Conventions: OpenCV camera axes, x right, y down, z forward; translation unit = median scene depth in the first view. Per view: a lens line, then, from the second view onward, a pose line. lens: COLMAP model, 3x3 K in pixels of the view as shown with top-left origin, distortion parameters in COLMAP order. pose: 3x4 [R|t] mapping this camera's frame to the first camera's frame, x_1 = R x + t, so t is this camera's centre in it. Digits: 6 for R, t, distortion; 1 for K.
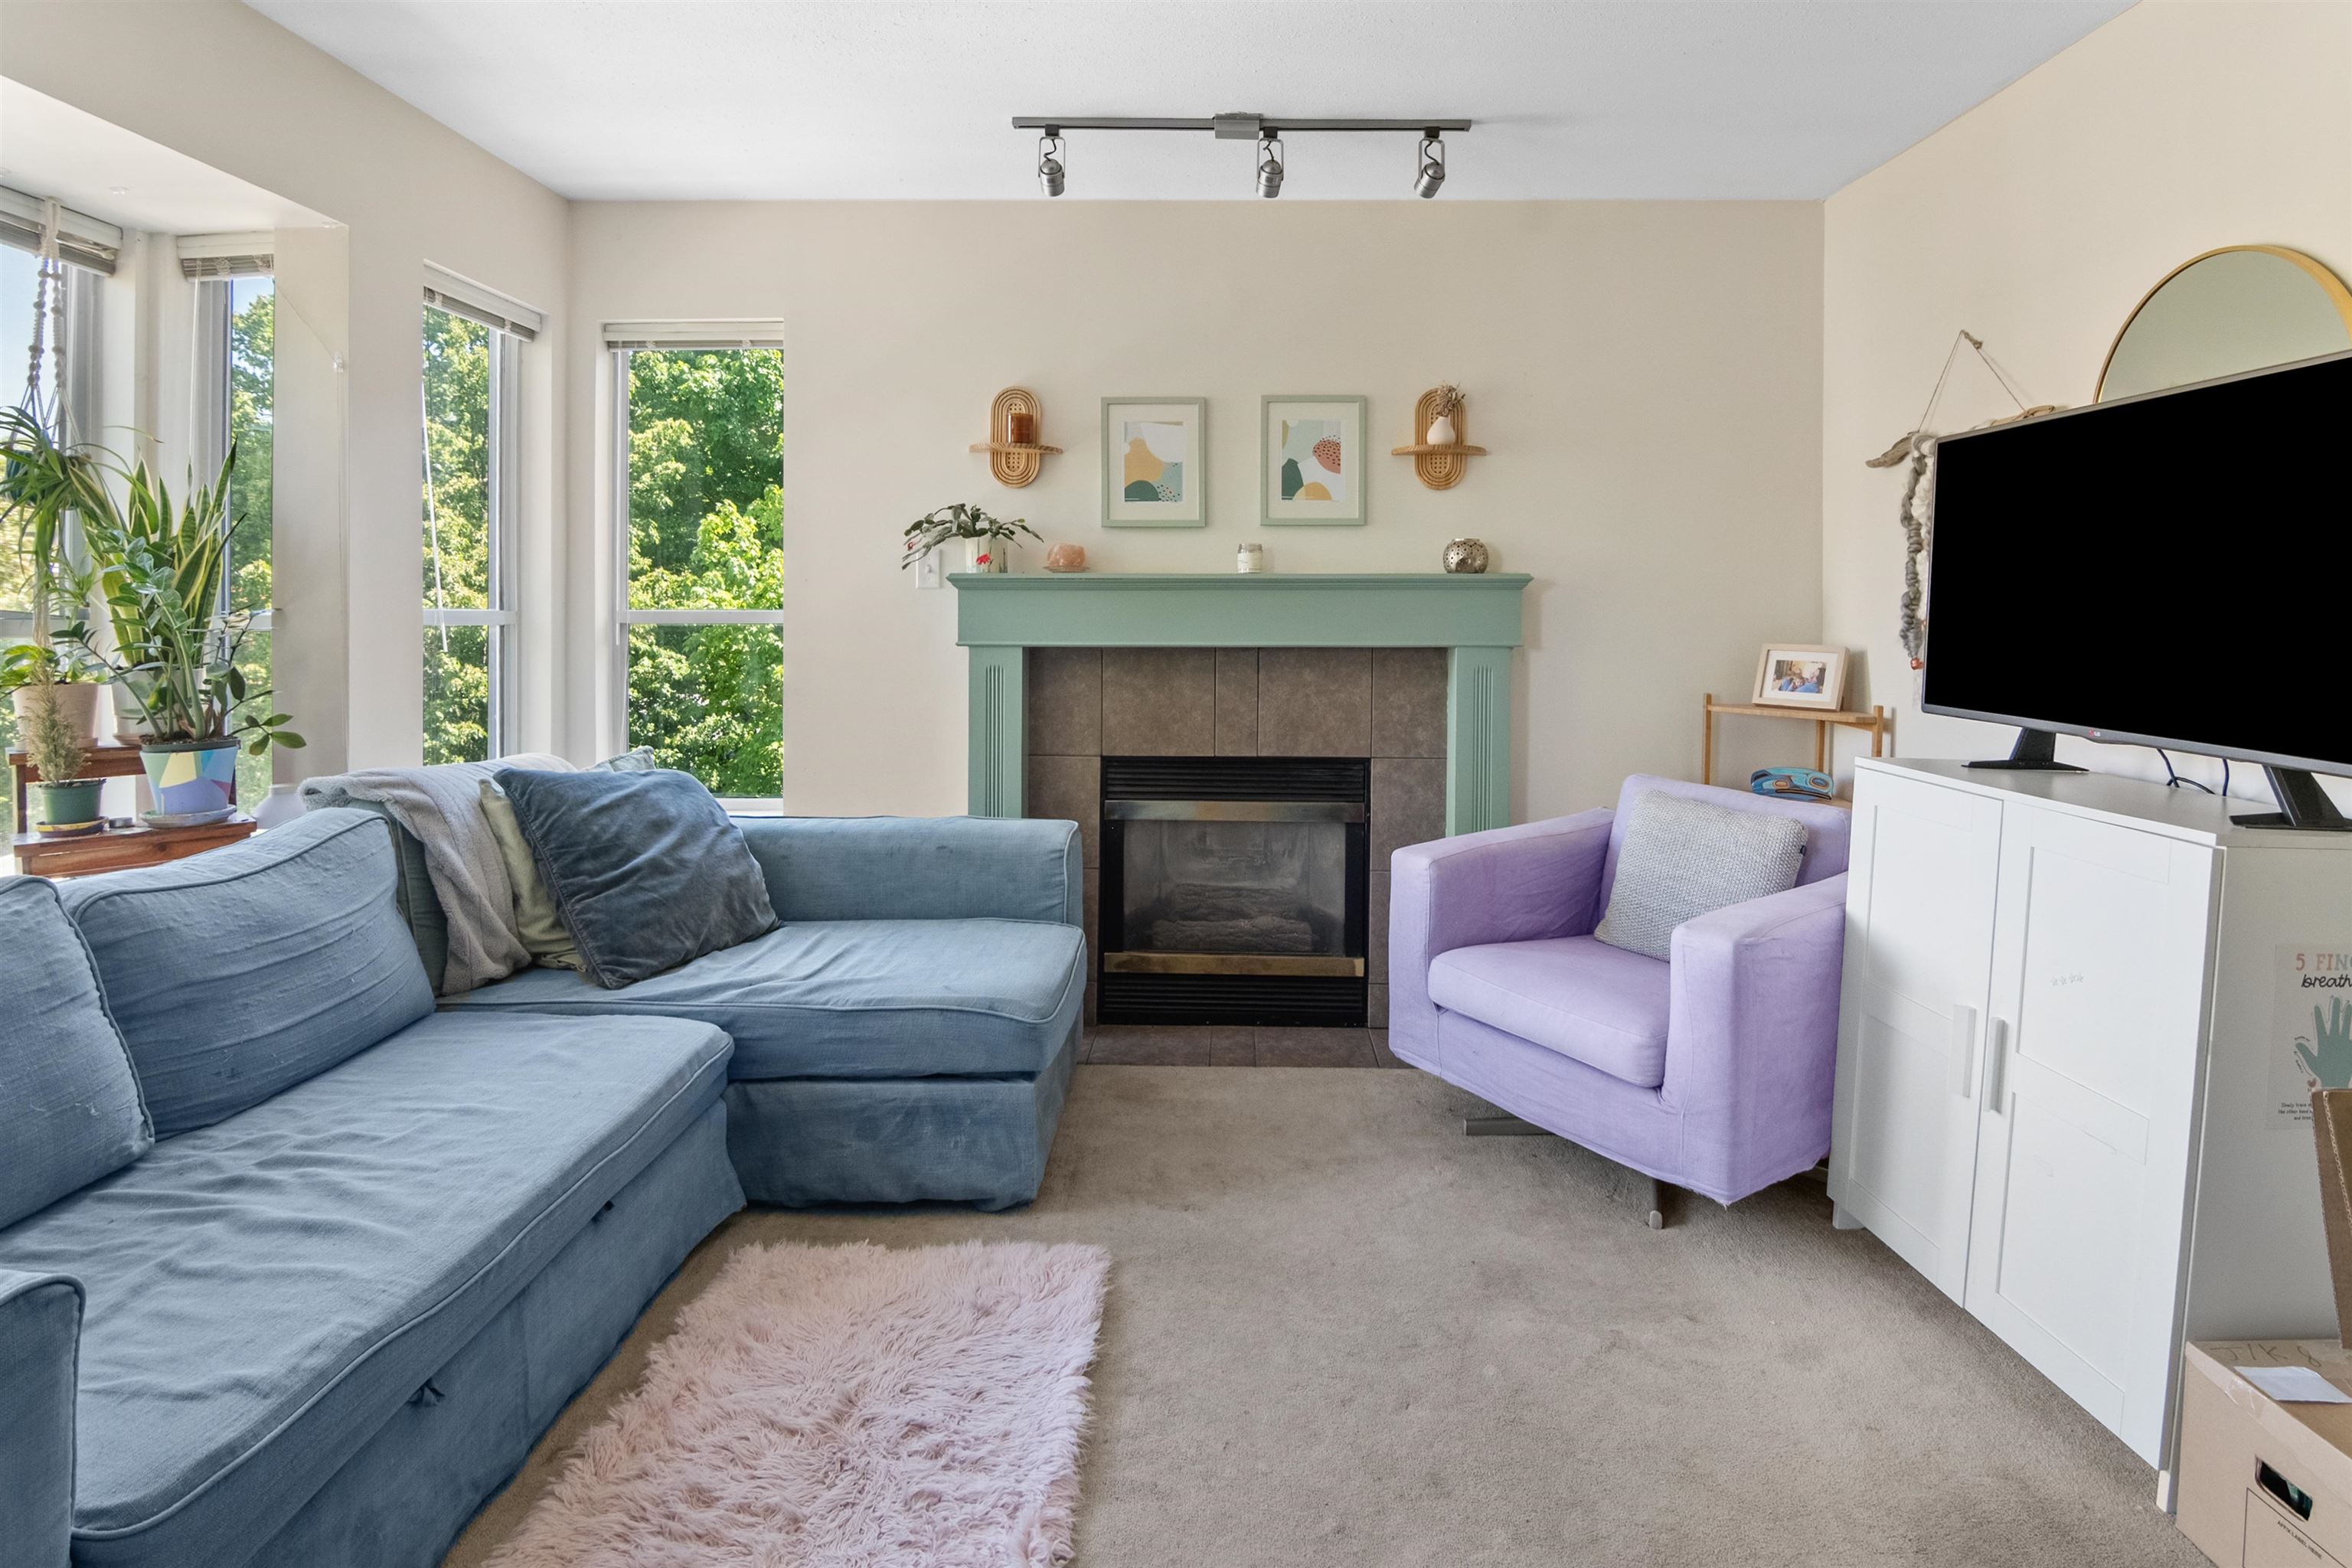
lens RADIAL K [[1211.9, 0, 1180.8], [0, 1211.9, 637.2], [0, 0, 1]] dist [-0.001930, -0.000453]
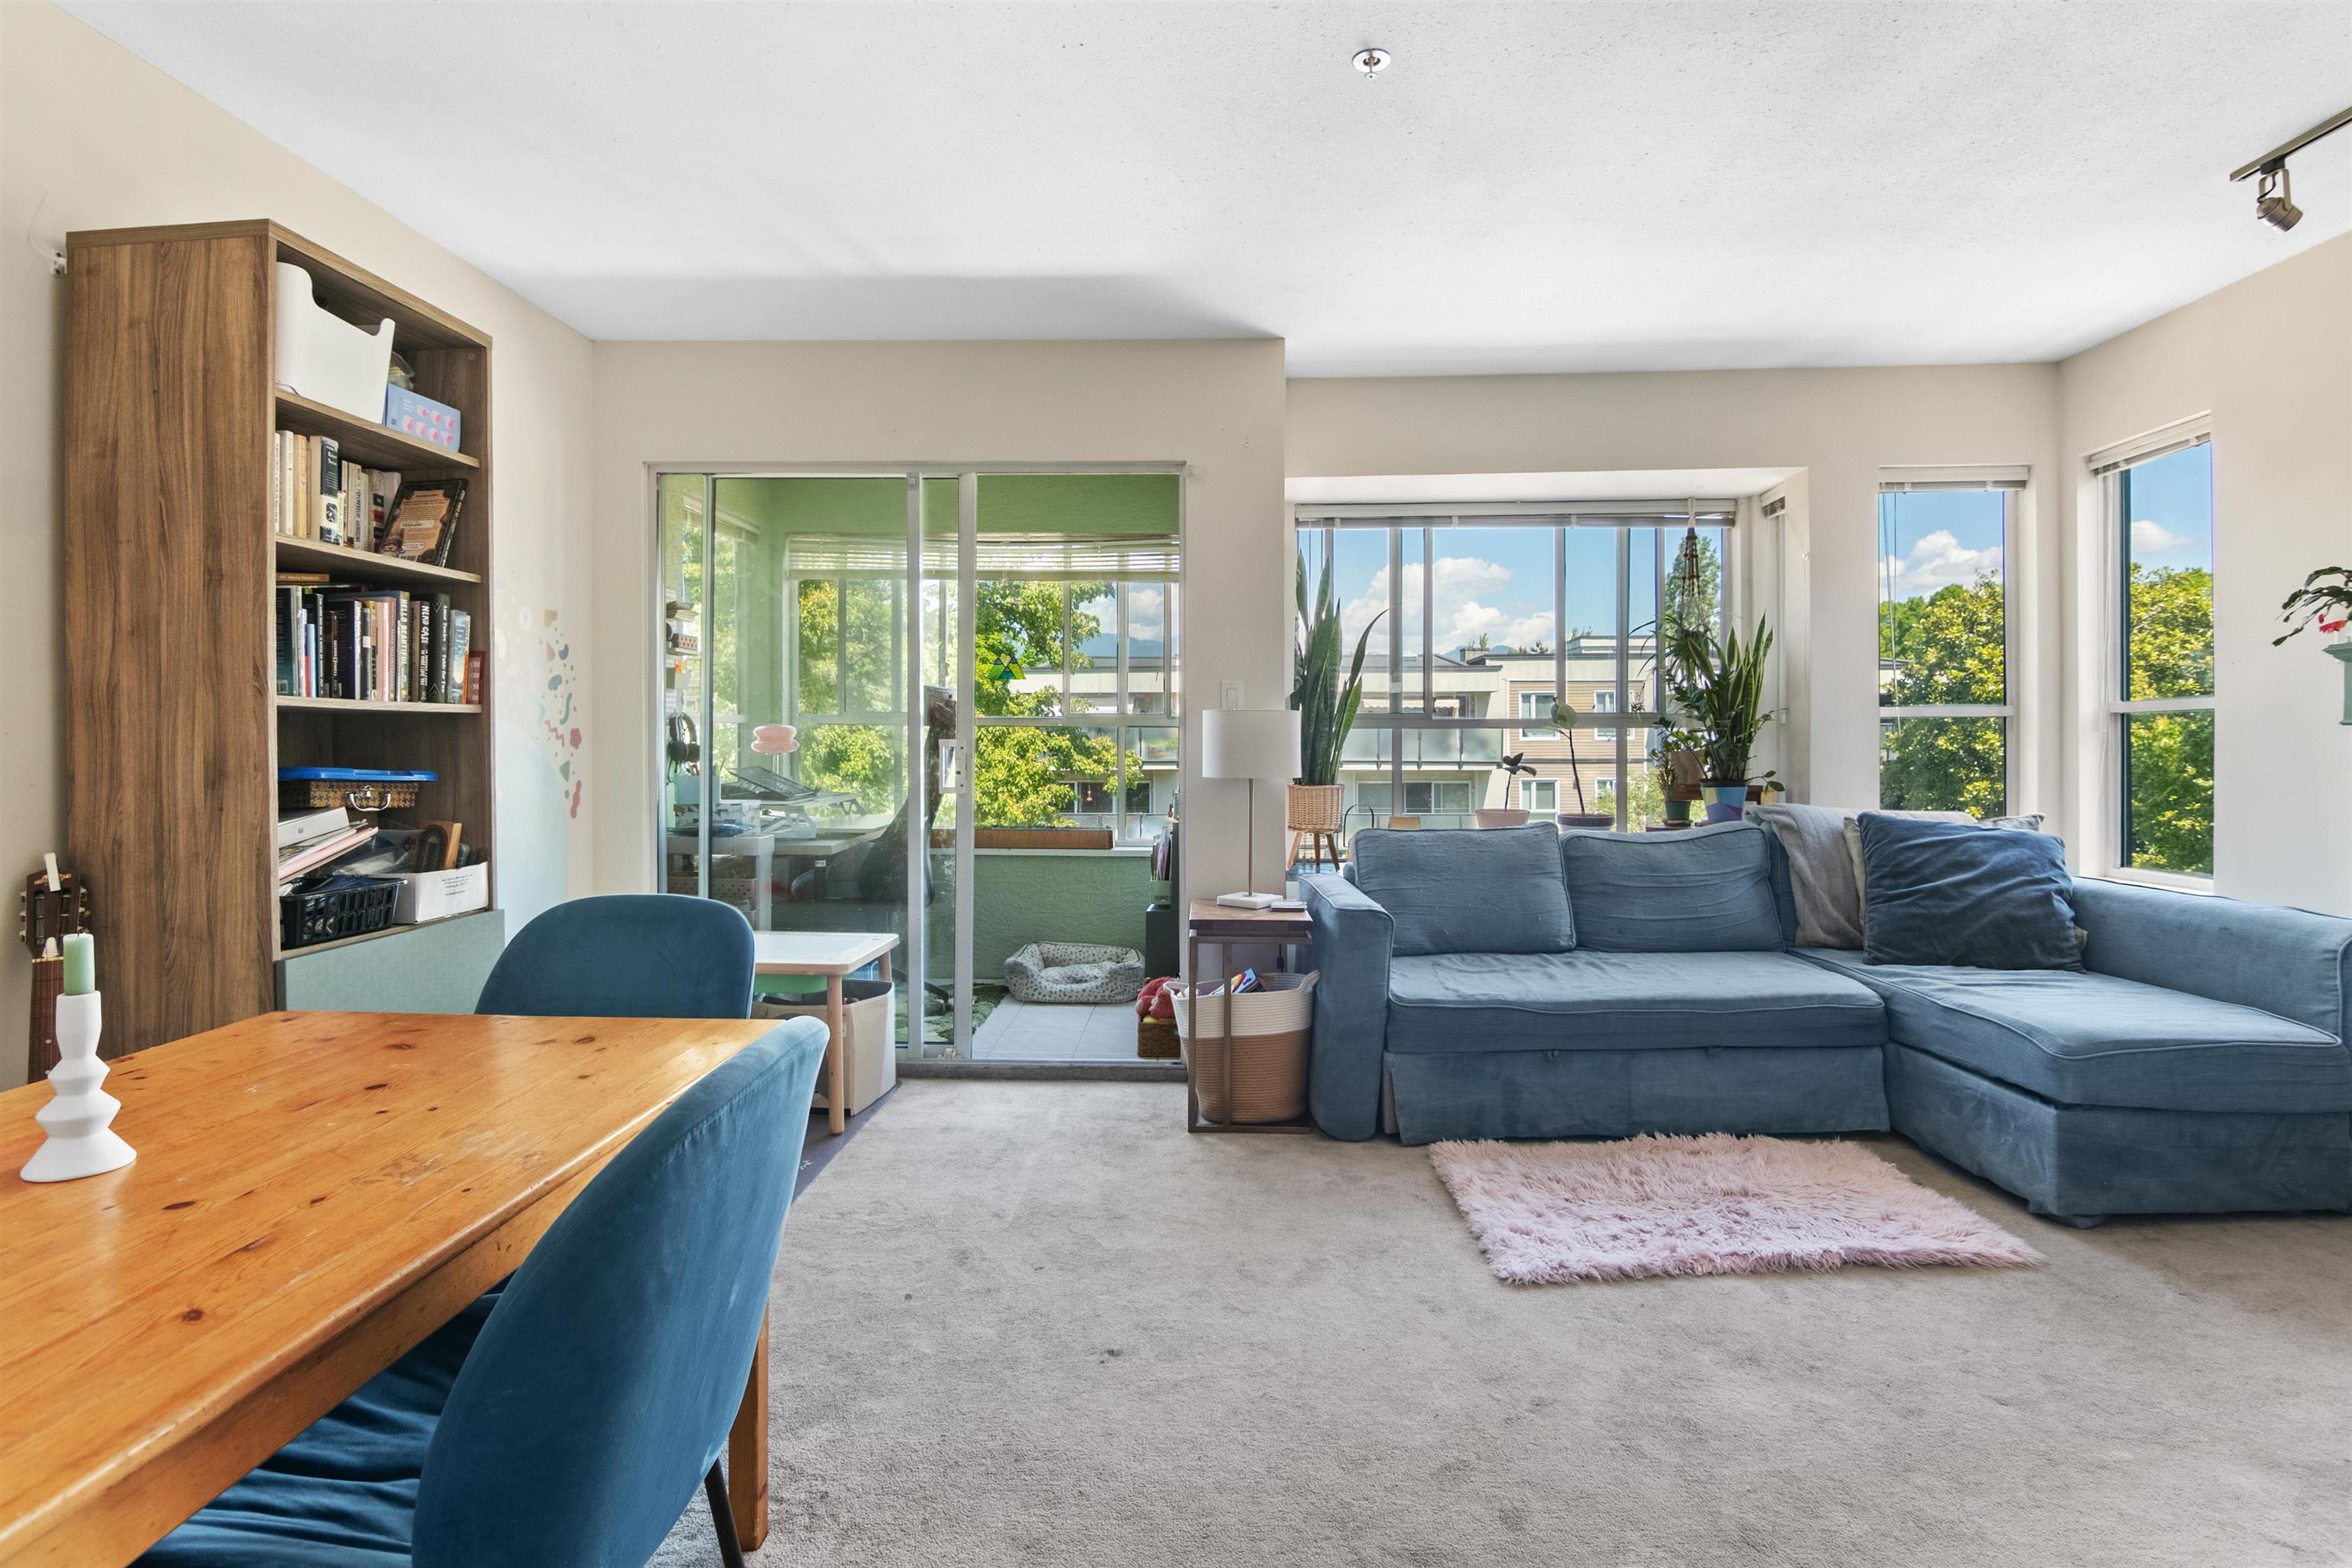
lens RADIAL K [[1216.0, 0, 1182.2], [0, 1216.0, 759.1], [0, 0, 1]] dist [-0.028430, 0.002081]
pose [[-0.018672, 0.006813, -0.999802, 0.985936], [-0.003905, 0.999969, 0.006887, 0.041236], [0.999818, 0.004033, -0.018645, 0.218970]]
